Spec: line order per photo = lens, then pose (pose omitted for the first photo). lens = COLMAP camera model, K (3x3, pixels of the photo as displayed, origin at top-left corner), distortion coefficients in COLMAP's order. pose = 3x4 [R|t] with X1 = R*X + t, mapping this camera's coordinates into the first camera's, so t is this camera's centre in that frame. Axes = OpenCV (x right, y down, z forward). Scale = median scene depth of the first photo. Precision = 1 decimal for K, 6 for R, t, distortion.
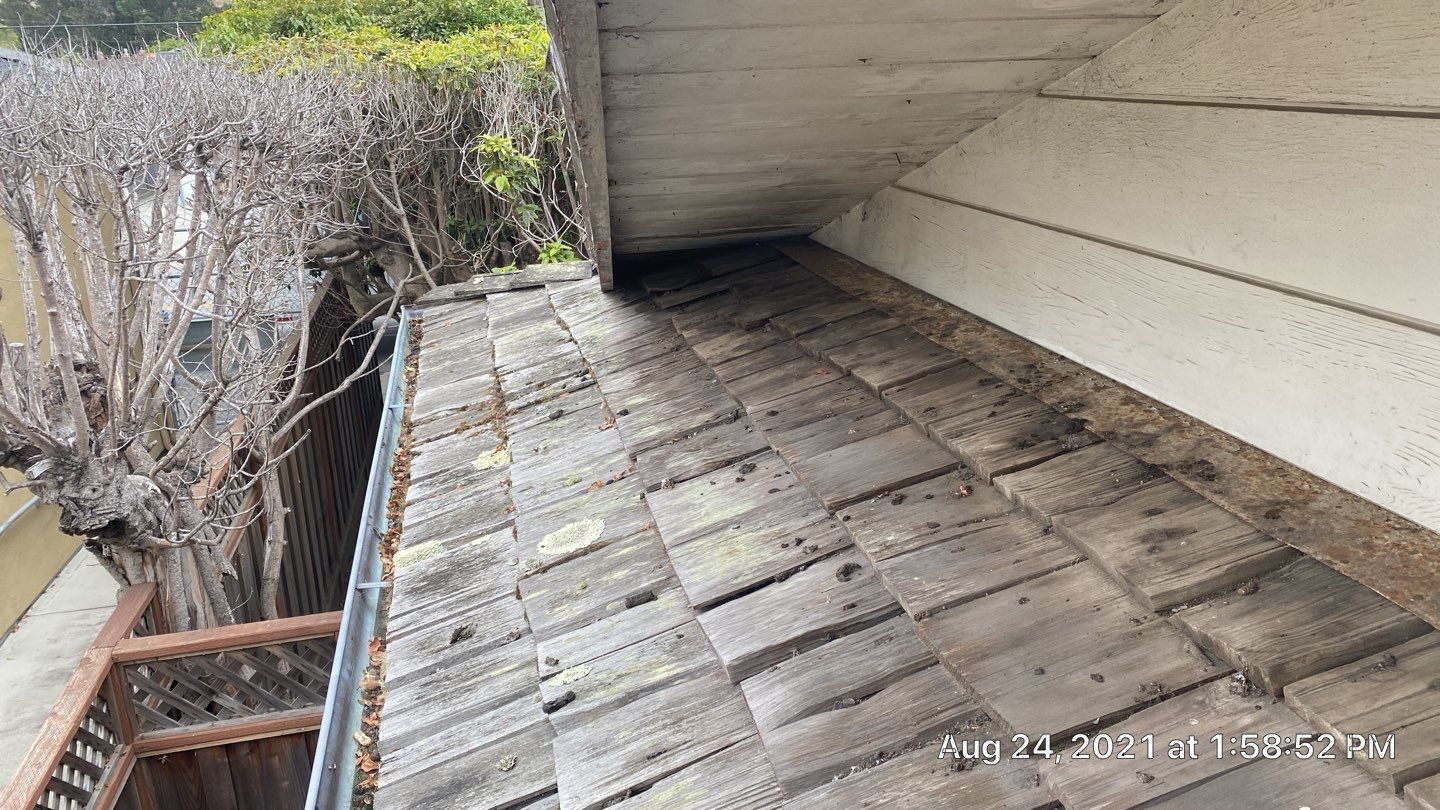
lens RADIAL K [[1081.8, 0, 720.0], [0, 1081.8, 405.0], [0, 0, 1]] dist [0.074154, -0.110321]
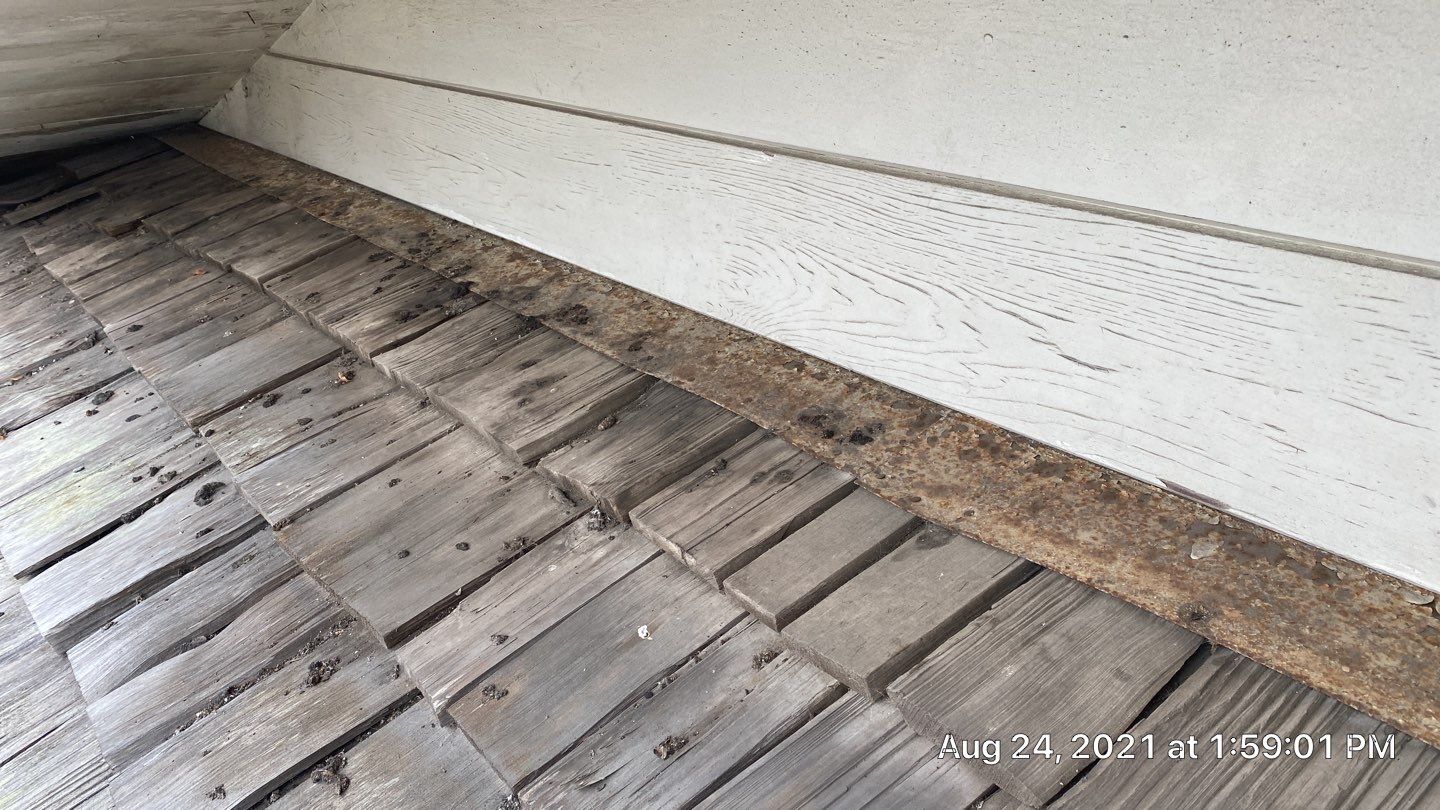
lens RADIAL K [[1081.8, 0, 720.0], [0, 1081.8, 405.0], [0, 0, 1]] dist [0.074154, -0.110321]
pose [[0.905015, -0.180900, 0.384997, 0.163711], [0.144477, 0.981985, 0.121788, 0.038309], [-0.400092, -0.054597, 0.914847, 0.048899]]
